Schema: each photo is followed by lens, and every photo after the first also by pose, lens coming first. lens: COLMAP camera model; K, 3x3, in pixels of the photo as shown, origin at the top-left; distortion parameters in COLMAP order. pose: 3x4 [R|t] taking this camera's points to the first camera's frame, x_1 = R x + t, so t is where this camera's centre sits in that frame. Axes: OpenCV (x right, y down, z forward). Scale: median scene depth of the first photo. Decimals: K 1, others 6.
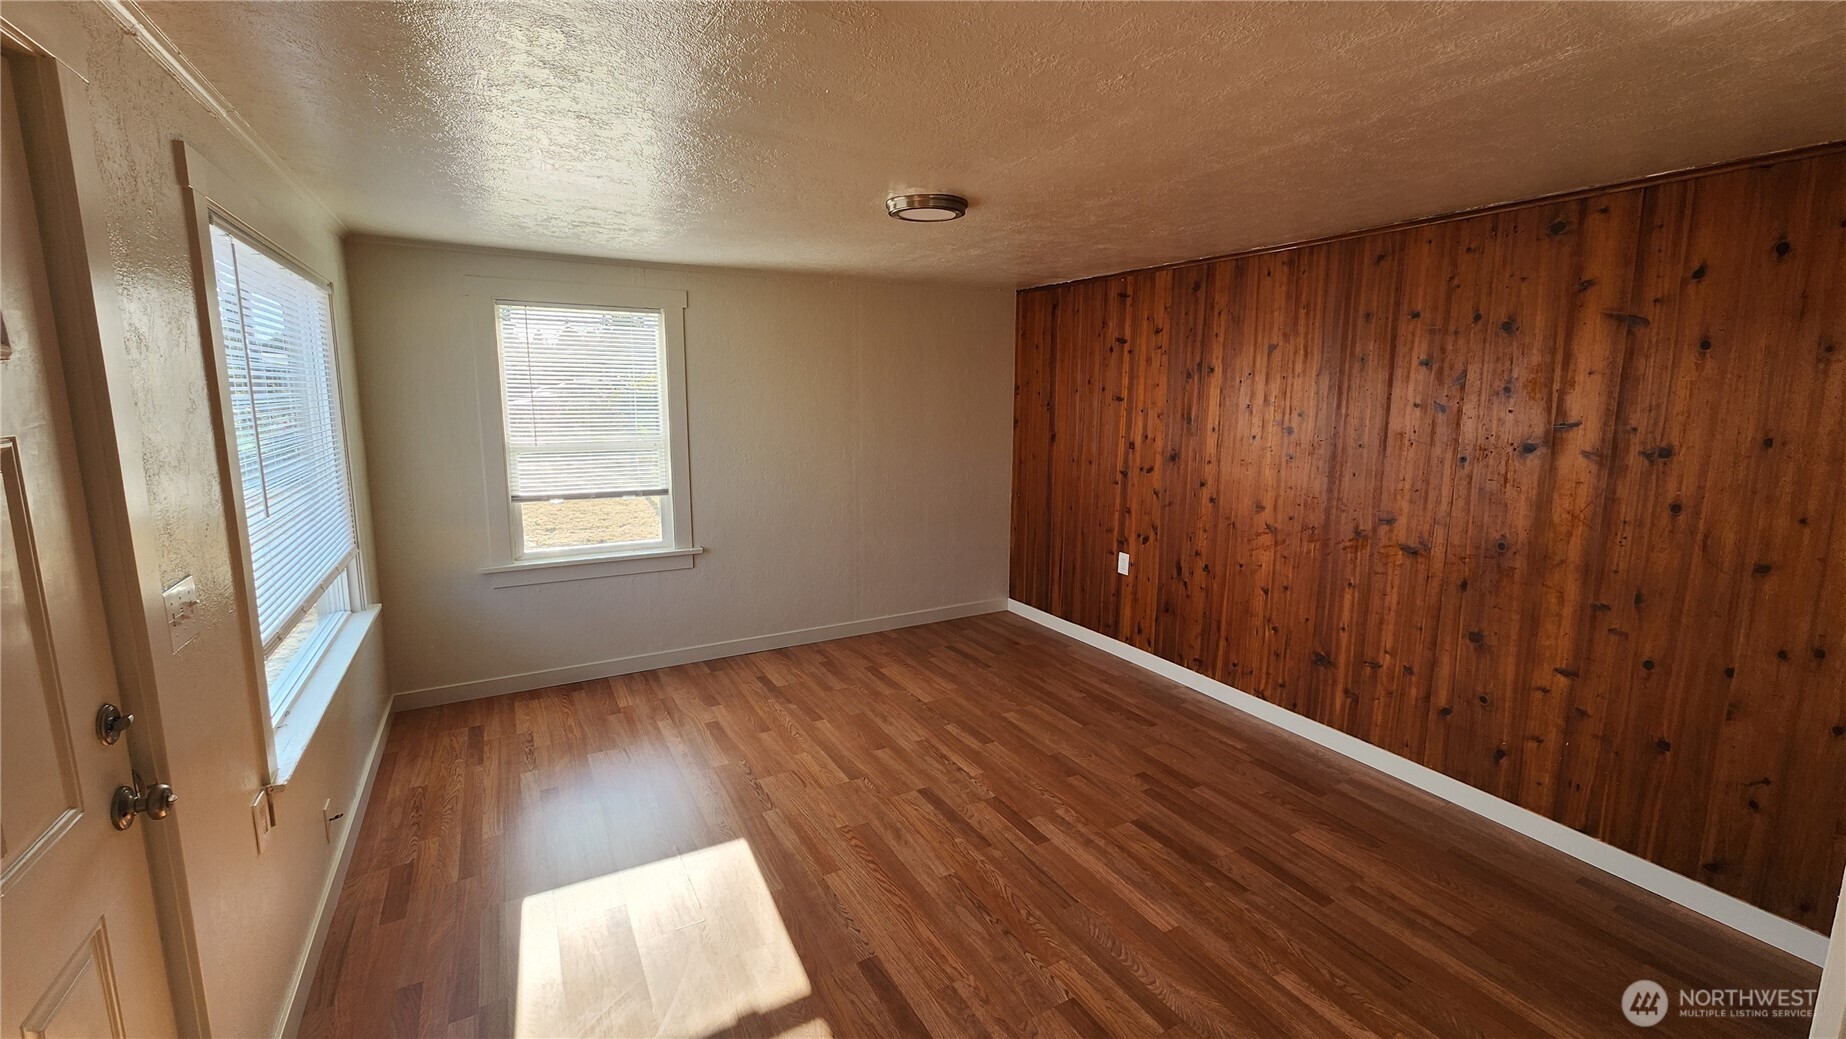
lens RADIAL K [[759.1, 0, 925.9], [0, 759.1, 513.7], [0, 0, 1]] dist [0.001778, -0.000286]
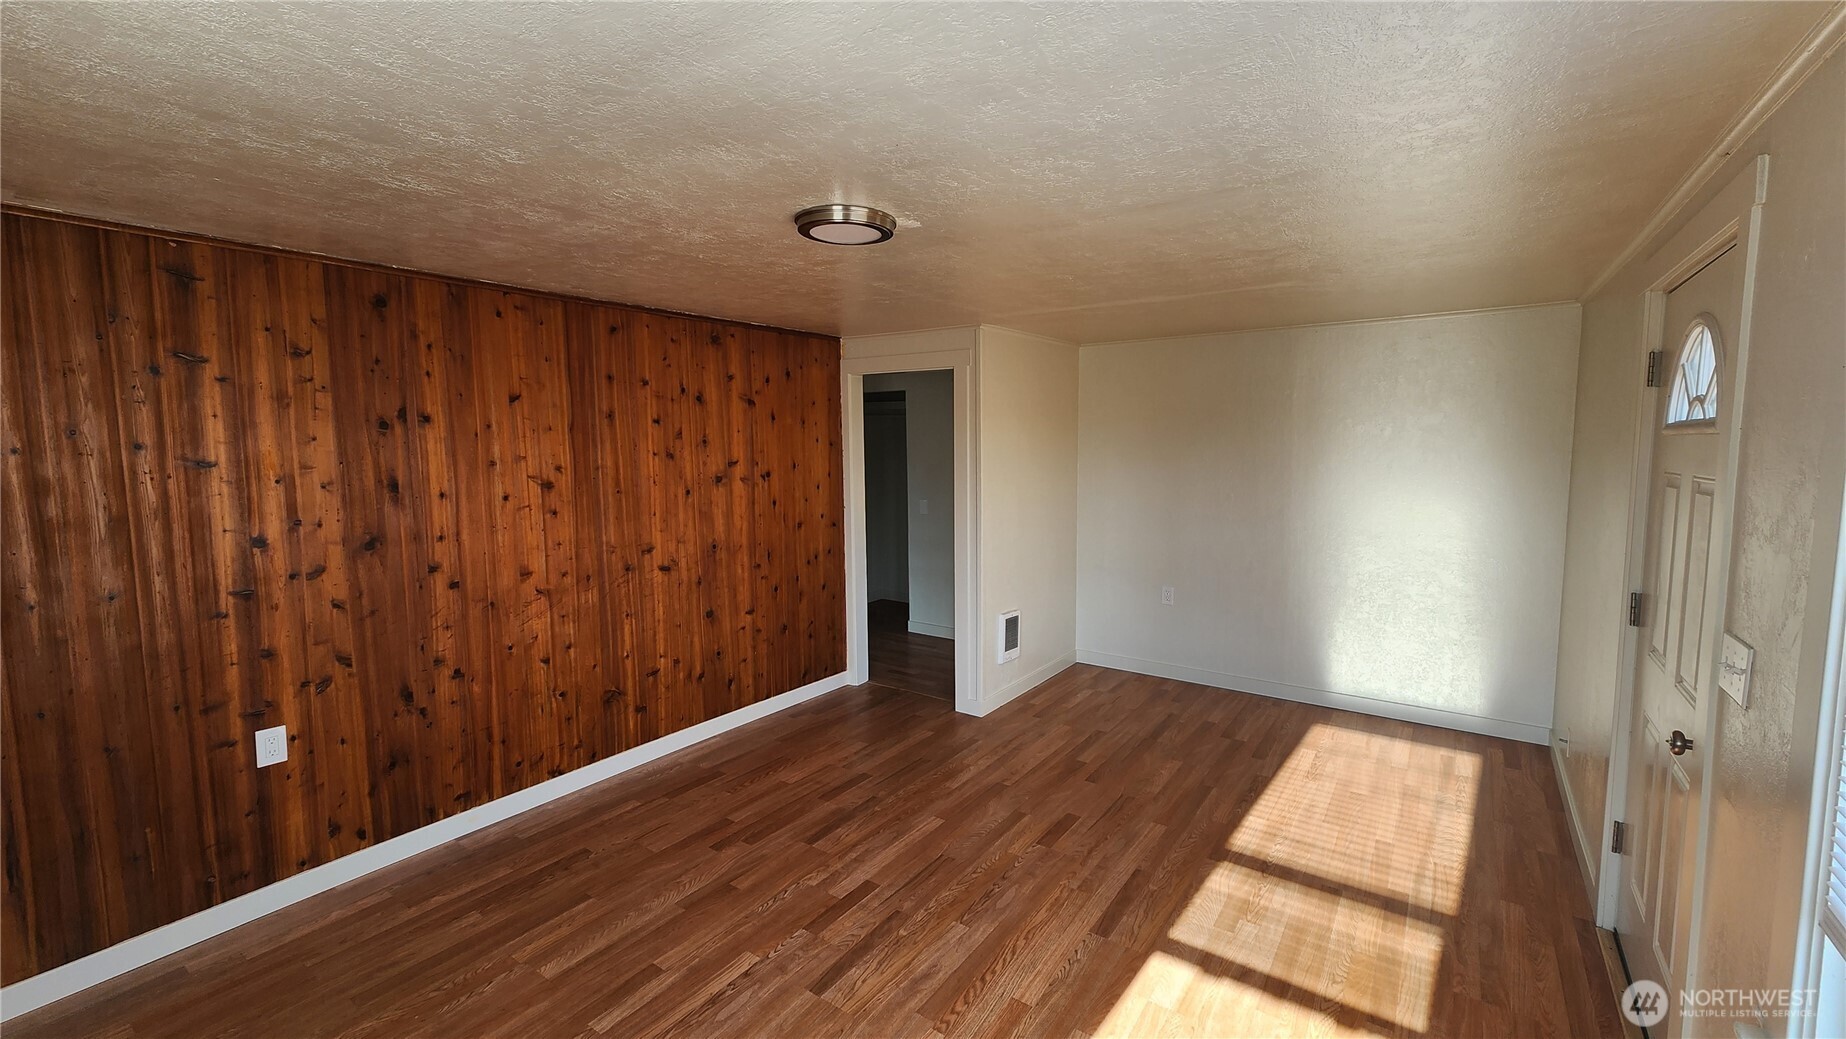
lens RADIAL K [[759.1, 0, 924.8], [0, 759.1, 508.3], [0, 0, 1]] dist [0.001778, -0.000286]
pose [[-0.433010, -0.089098, 0.896975, -0.613421], [0.145624, 0.975116, 0.167159, -0.181181], [-0.889548, 0.203002, -0.409261, 1.025227]]
